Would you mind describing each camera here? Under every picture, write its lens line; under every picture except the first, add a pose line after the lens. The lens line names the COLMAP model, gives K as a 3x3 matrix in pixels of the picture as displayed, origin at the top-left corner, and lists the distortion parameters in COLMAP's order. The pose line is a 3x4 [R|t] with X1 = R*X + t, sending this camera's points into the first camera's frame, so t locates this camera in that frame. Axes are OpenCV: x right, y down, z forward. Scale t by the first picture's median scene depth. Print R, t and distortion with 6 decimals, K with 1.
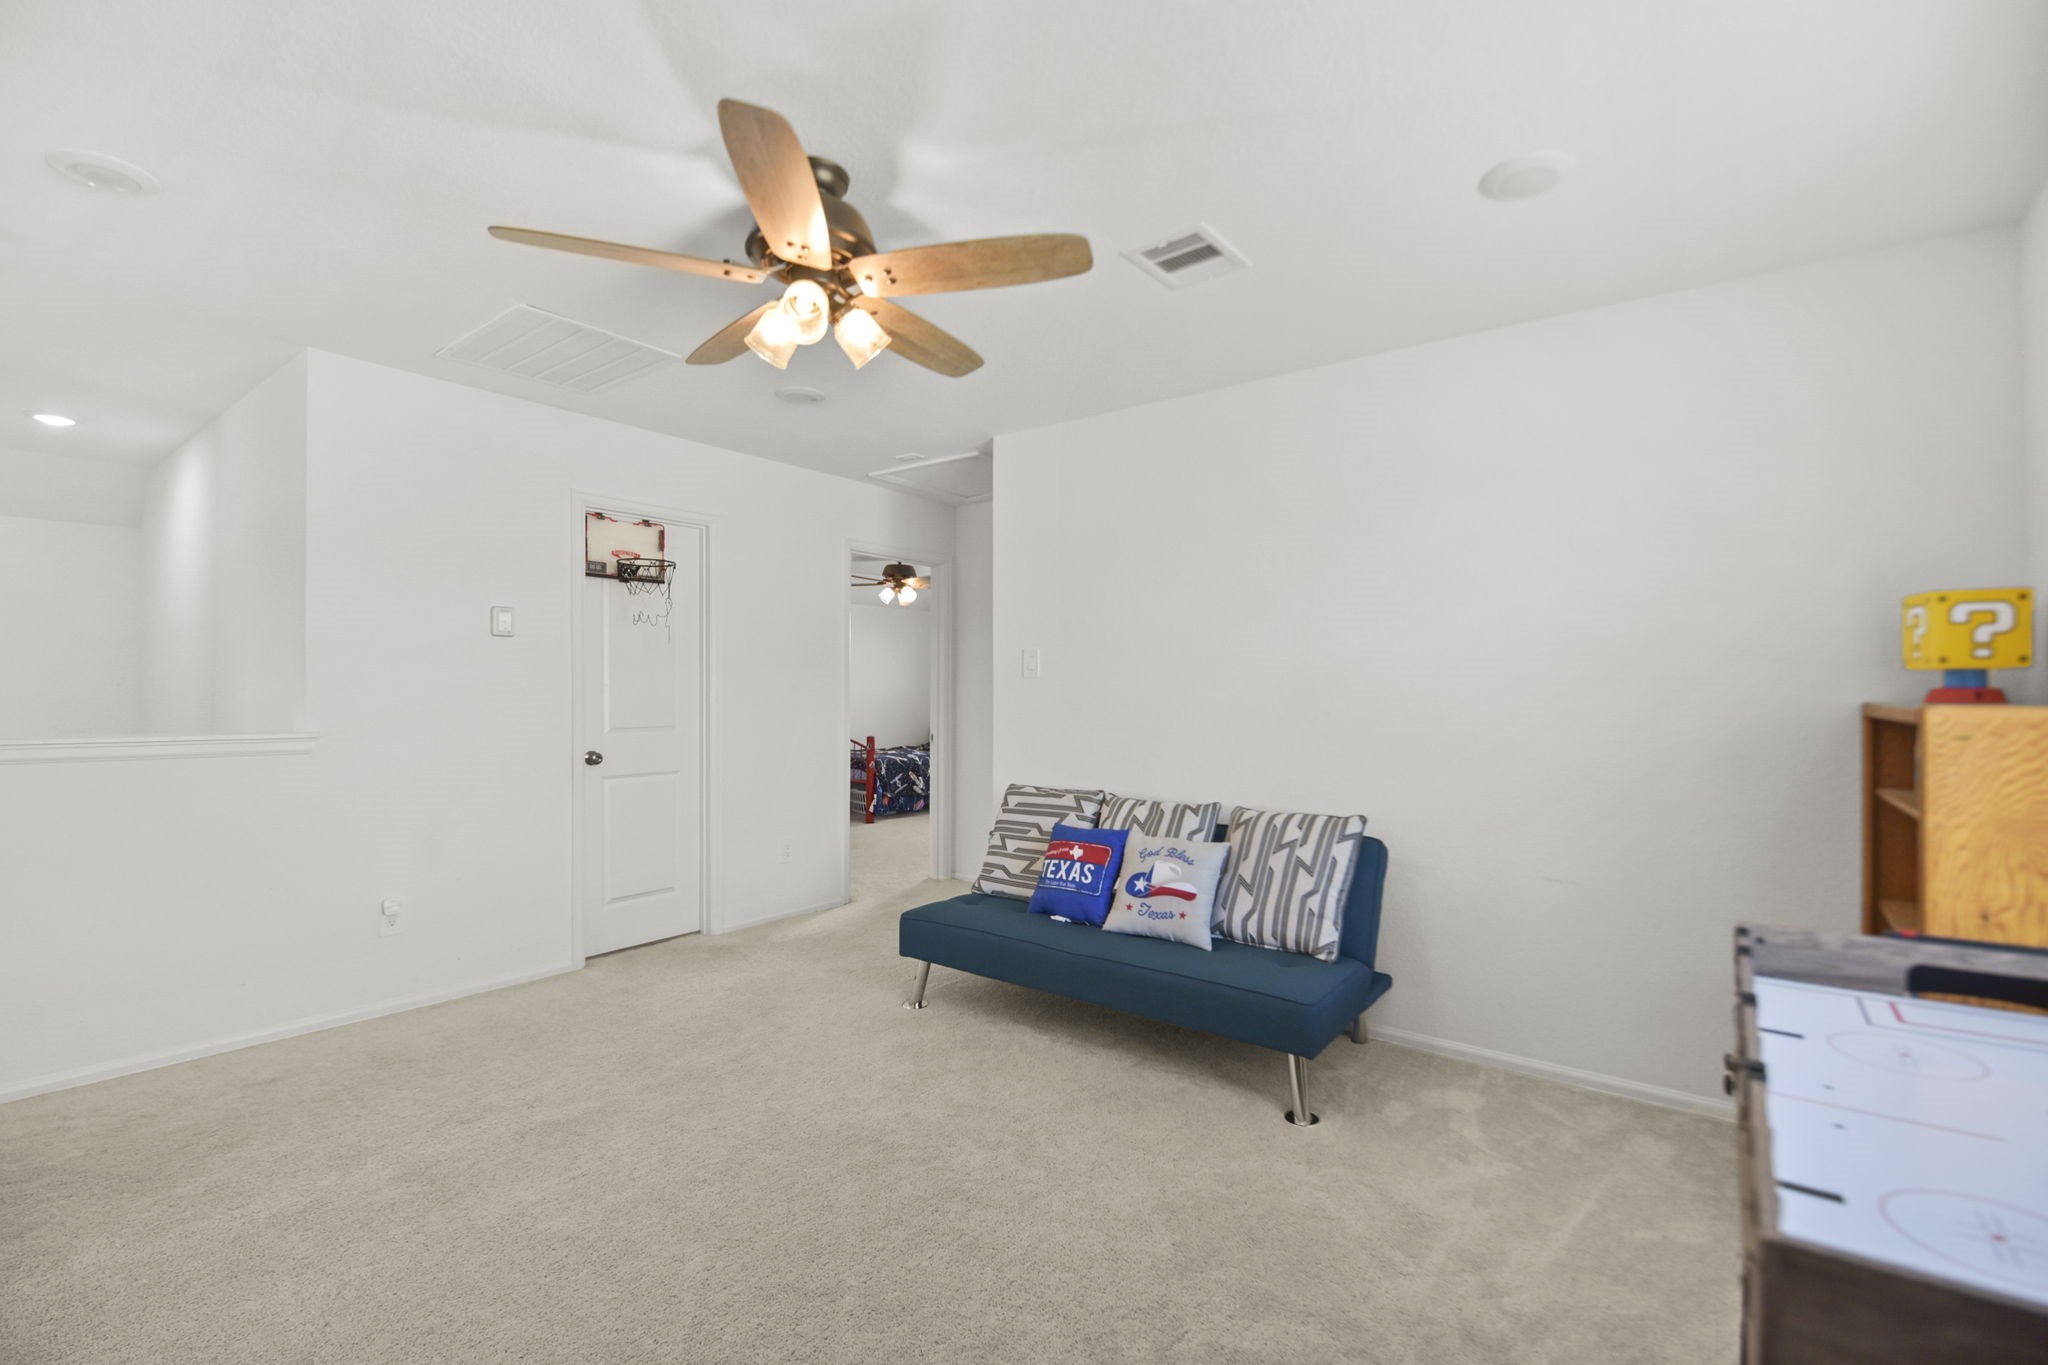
lens RADIAL K [[899.5, 0, 1062.5], [0, 899.5, 692.5], [0, 0, 1]] dist [0.000593, -0.000745]
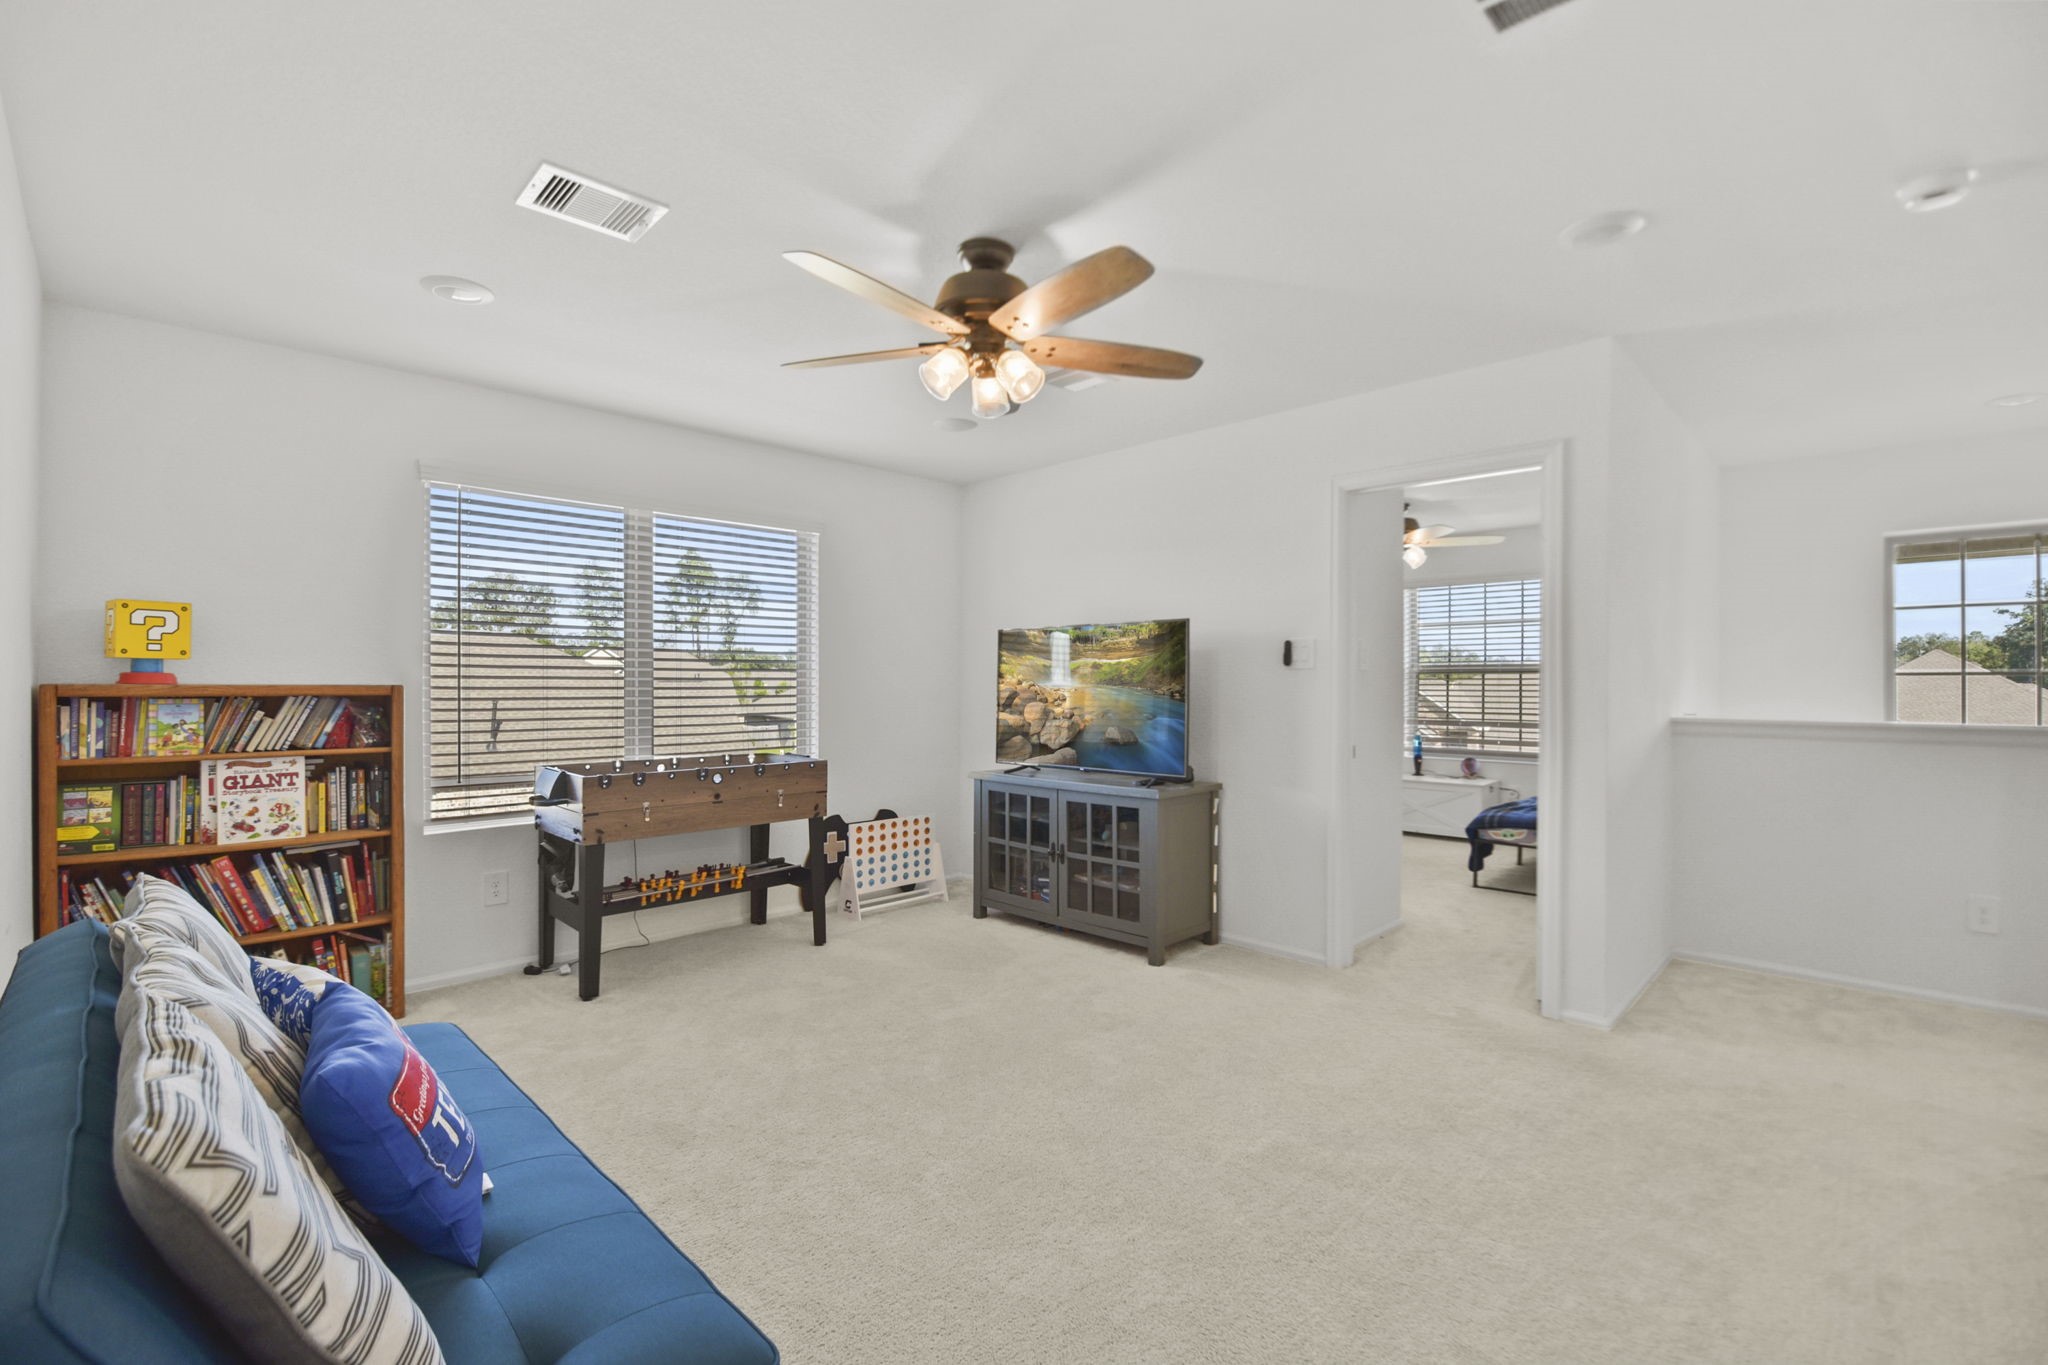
lens RADIAL K [[899.5, 0, 1033.0], [0, 899.5, 683.4], [0, 0, 1]] dist [0.000593, -0.000745]
pose [[-0.988624, -0.007791, 0.150206, -0.329042], [-0.007620, 0.999969, 0.001713, -0.001458], [-0.150215, 0.000549, -0.988653, 1.439394]]
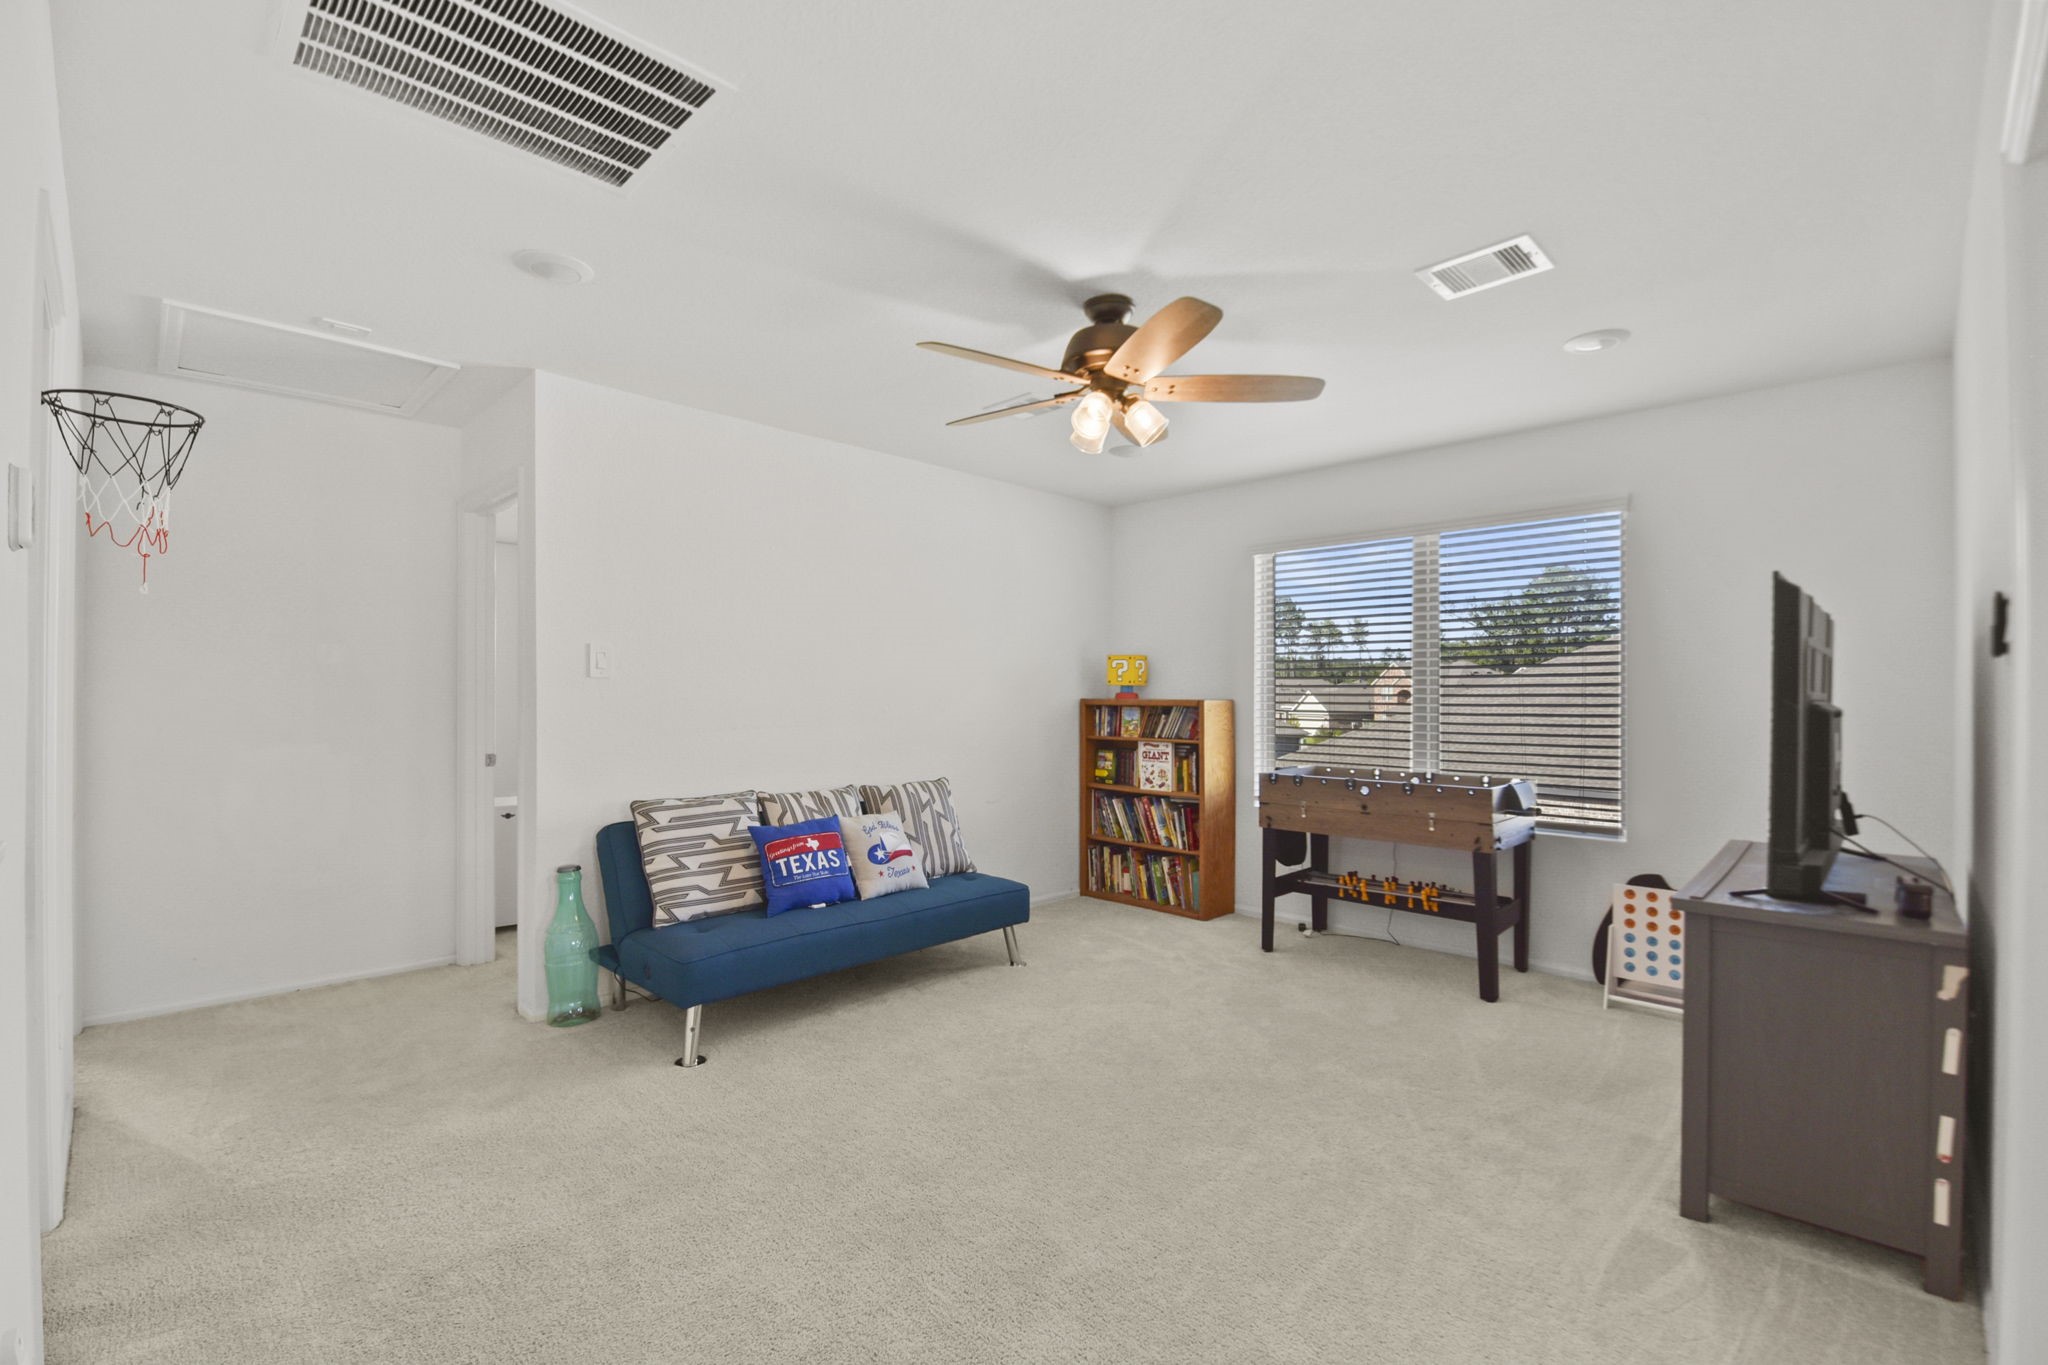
lens RADIAL K [[899.5, 0, 1029.7], [0, 899.5, 688.7], [0, 0, 1]] dist [0.000593, -0.000745]
pose [[0.136304, 0.002228, 0.990665, -1.046271], [-0.002970, 0.999994, -0.001841, -0.007903], [-0.990663, -0.002691, 0.136310, 0.607685]]
